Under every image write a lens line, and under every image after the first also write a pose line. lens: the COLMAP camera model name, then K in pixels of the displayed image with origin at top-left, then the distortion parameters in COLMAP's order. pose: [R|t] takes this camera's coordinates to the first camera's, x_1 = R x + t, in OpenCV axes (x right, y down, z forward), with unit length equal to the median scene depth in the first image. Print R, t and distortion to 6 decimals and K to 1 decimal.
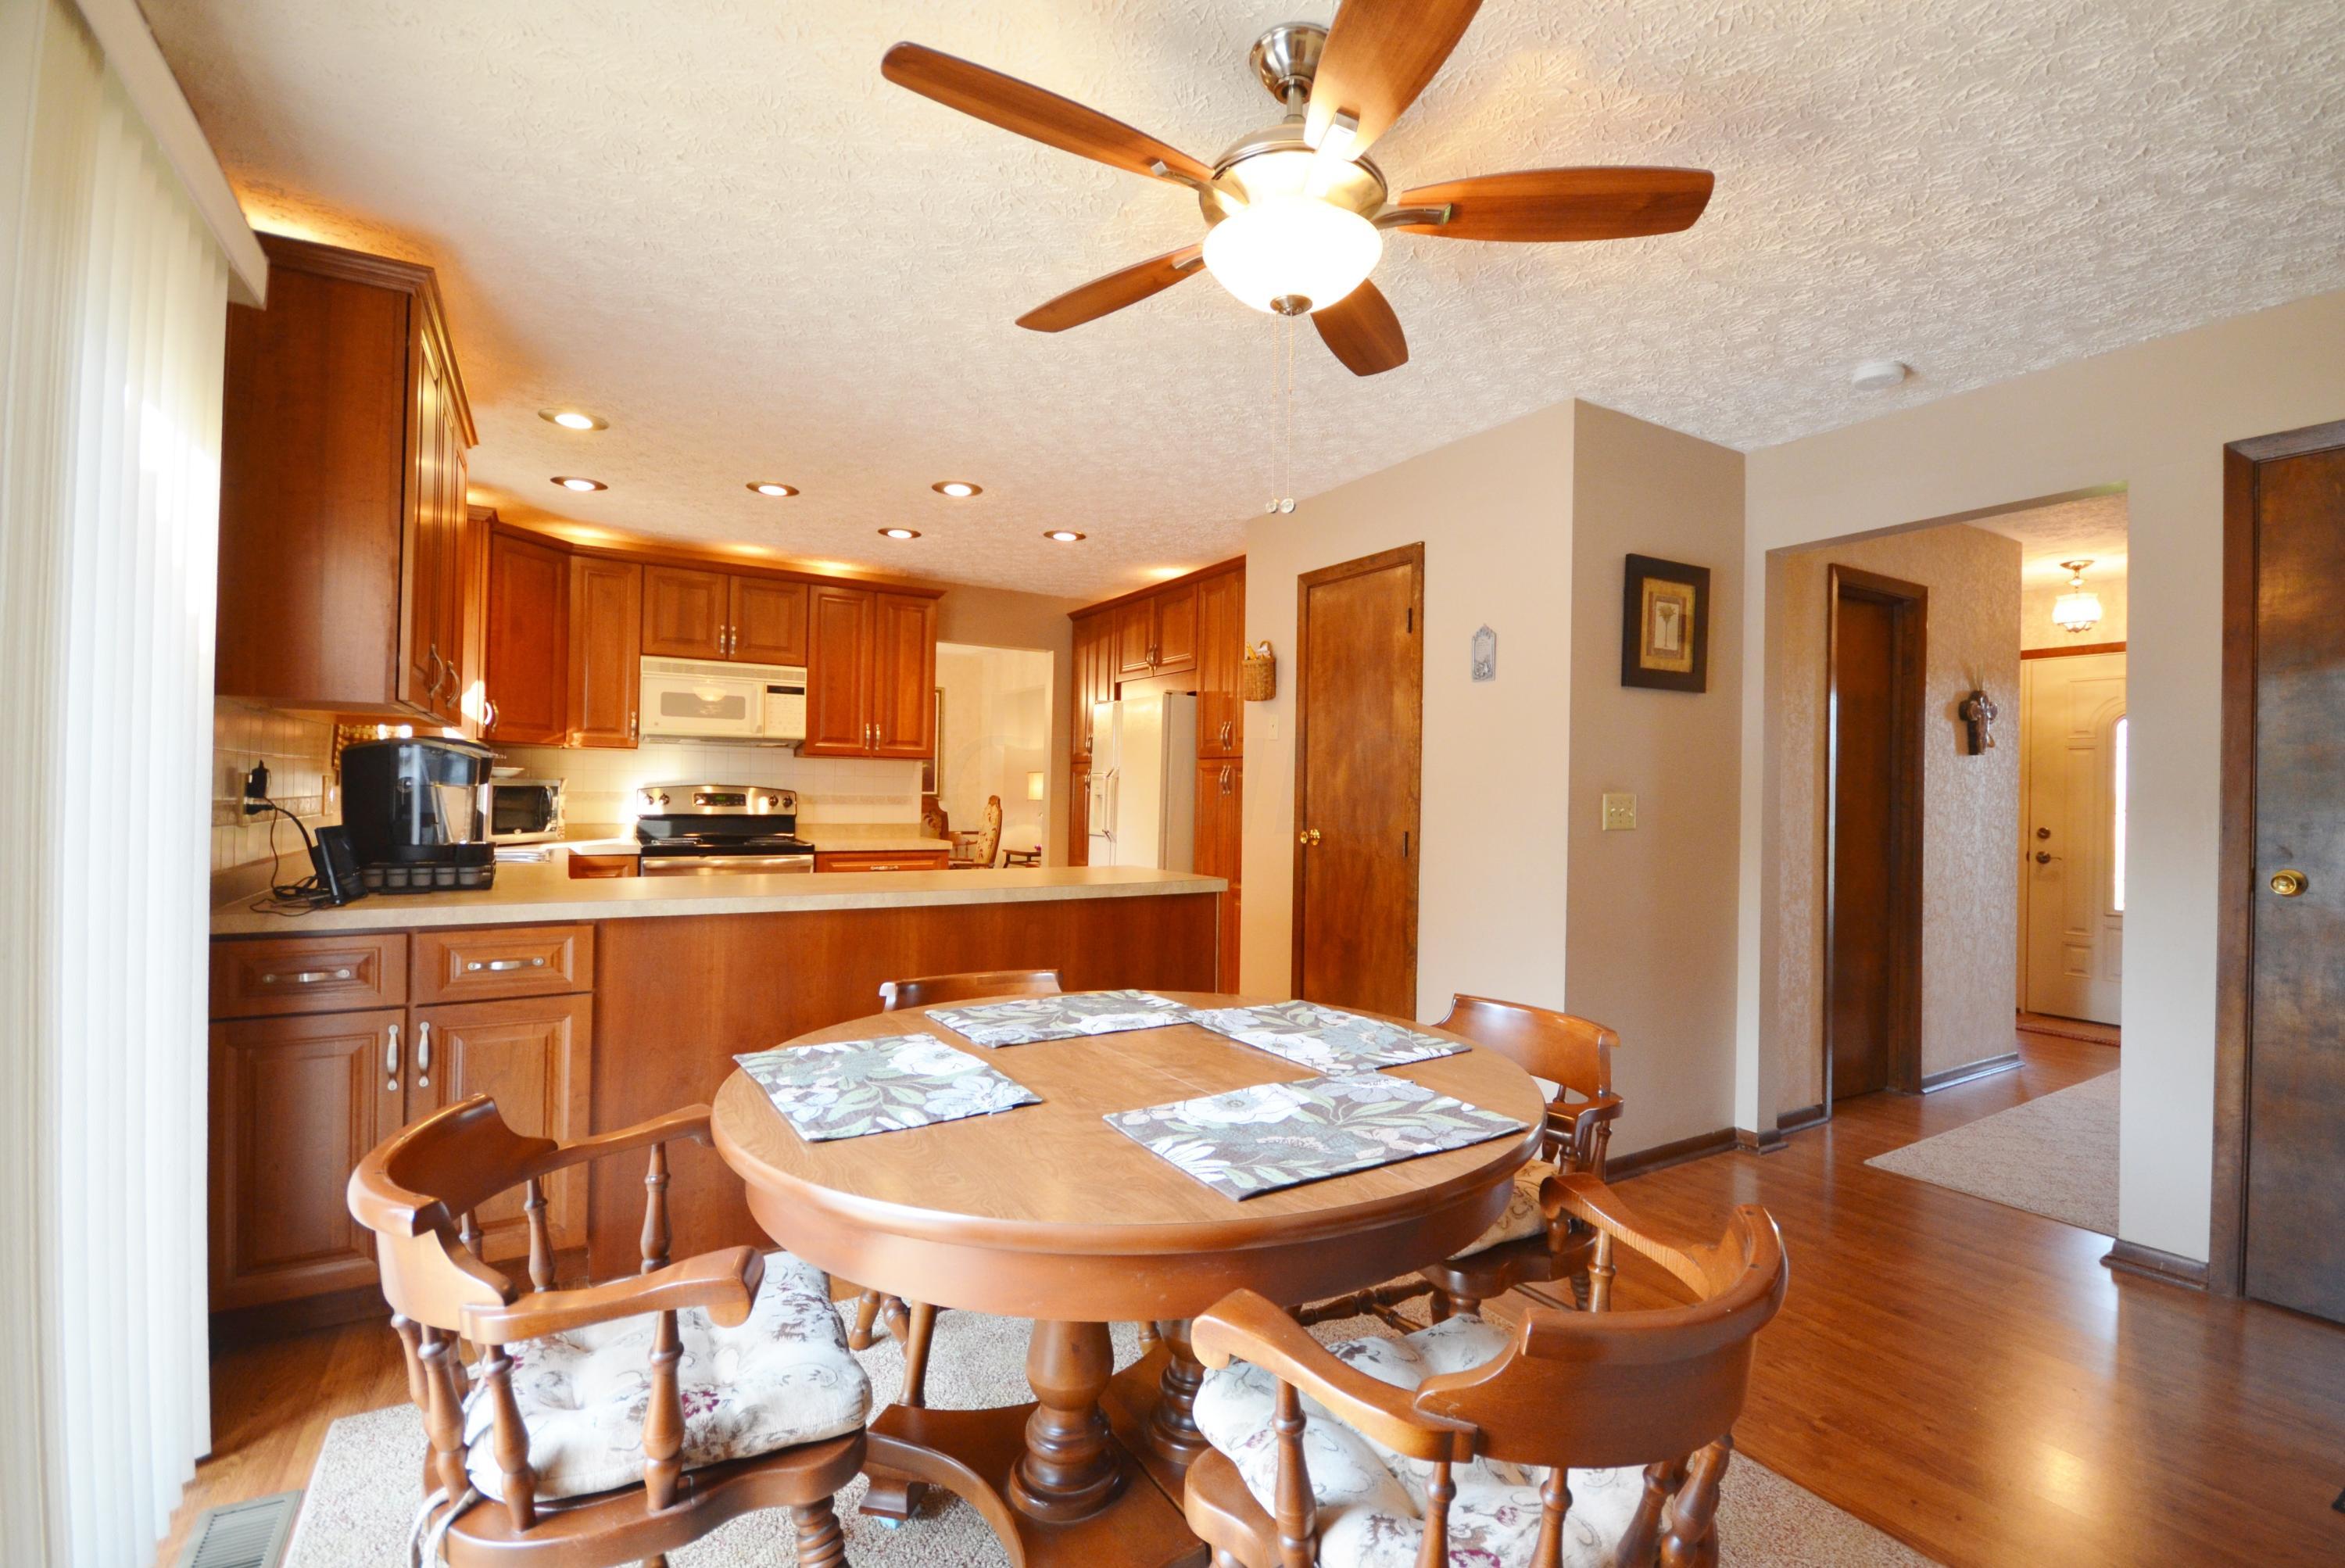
lens RADIAL K [[1021.4, 0, 1167.9], [0, 1021.4, 789.1], [0, 0, 1]] dist [-0.000261, 0.000030]
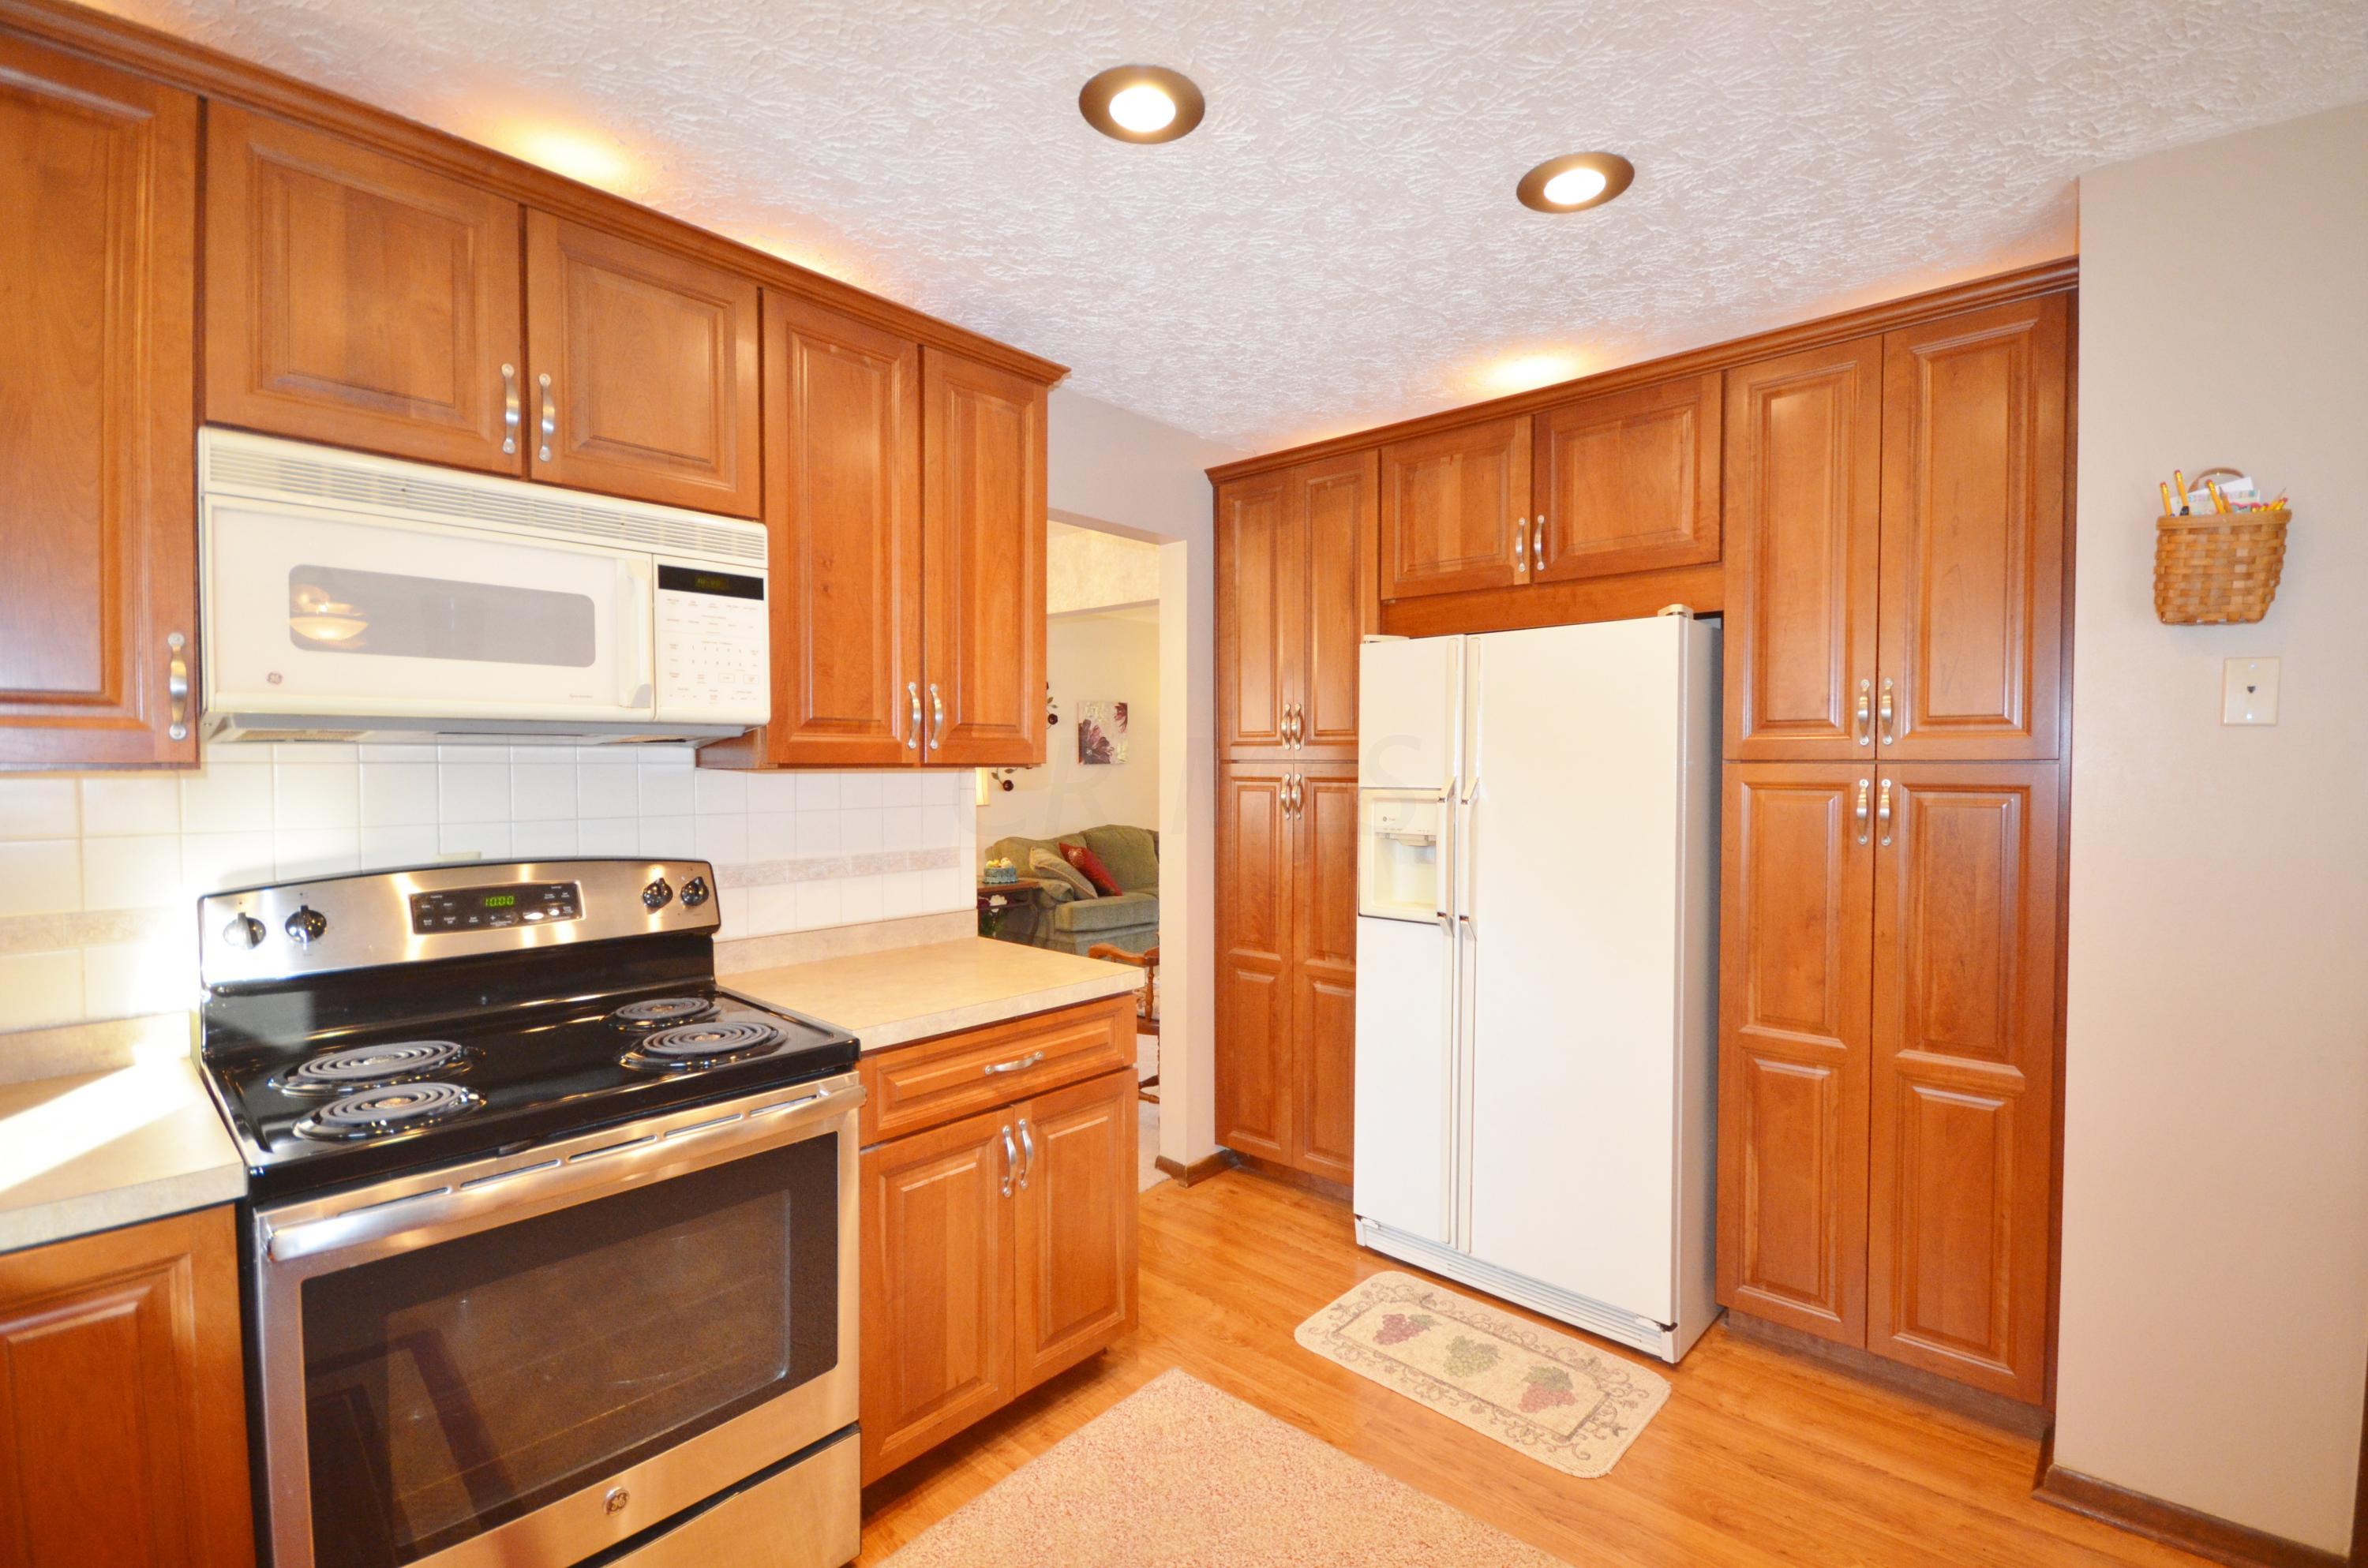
lens RADIAL K [[1041.3, 0, 1190.4], [0, 1041.3, 773.7], [0, 0, 1]] dist [-0.013071, -0.000628]
pose [[0.958219, -0.023861, 0.285037, -0.320708], [0.019435, 0.999643, 0.018345, -0.035911], [-0.285373, -0.012038, 0.958341, 0.619185]]
